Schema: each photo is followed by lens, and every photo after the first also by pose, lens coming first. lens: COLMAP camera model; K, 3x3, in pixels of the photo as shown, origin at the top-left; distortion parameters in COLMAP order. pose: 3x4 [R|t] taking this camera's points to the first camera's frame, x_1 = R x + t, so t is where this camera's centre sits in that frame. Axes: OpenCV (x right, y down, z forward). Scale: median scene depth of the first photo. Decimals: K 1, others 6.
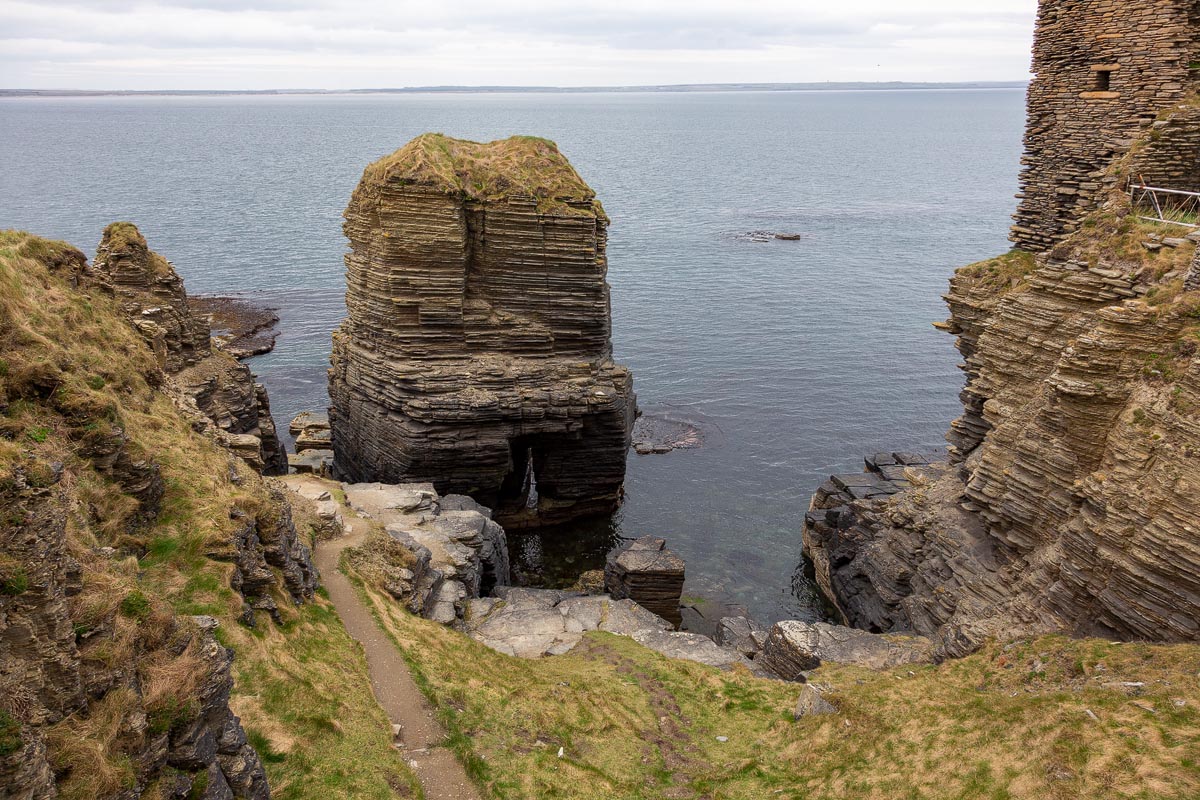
lens RADIAL K [[788.2, 0, 598.8], [0, 788.2, 400.7], [0, 0, 1]] dist [0.008874, -0.005275]
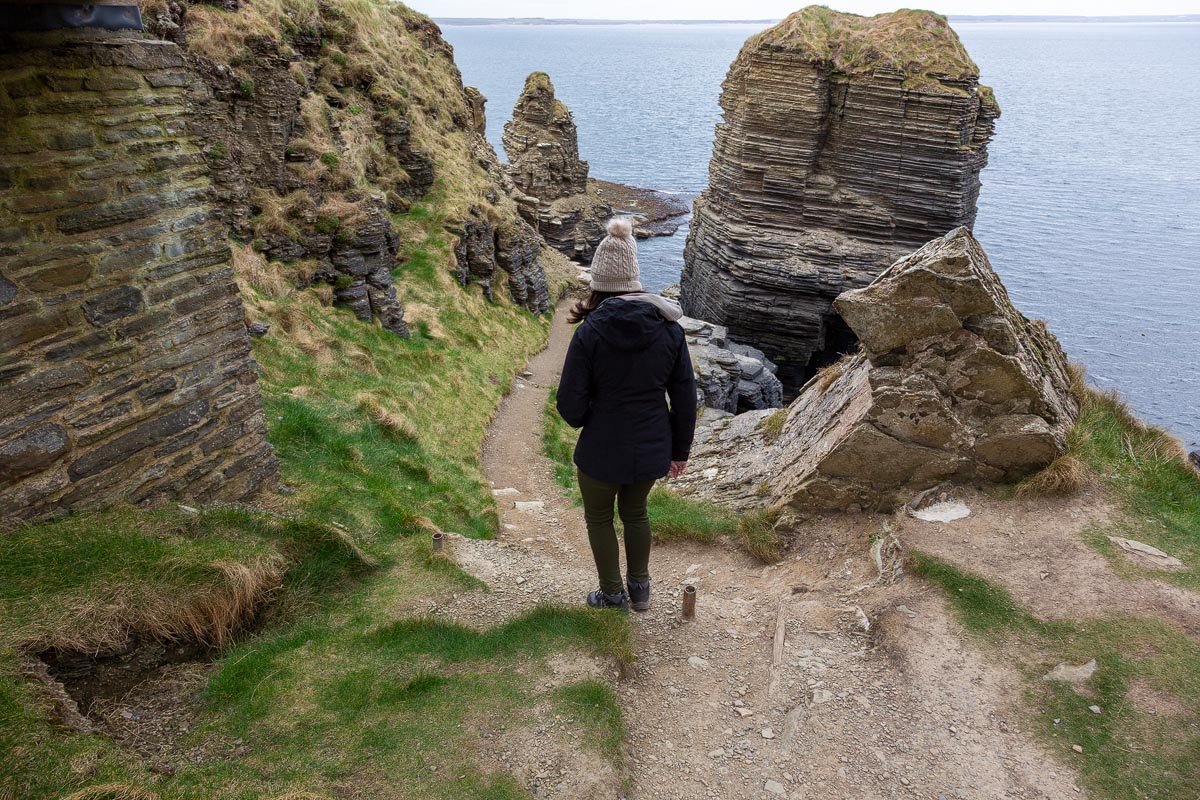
lens RADIAL K [[788.2, 0, 604.3], [0, 788.2, 398.3], [0, 0, 1]] dist [0.008874, -0.005275]
pose [[0.850593, 0.229707, -0.472998, 0.157834], [-0.196036, 0.973214, 0.120101, 0.088246], [0.487916, -0.009432, 0.872840, -0.029432]]
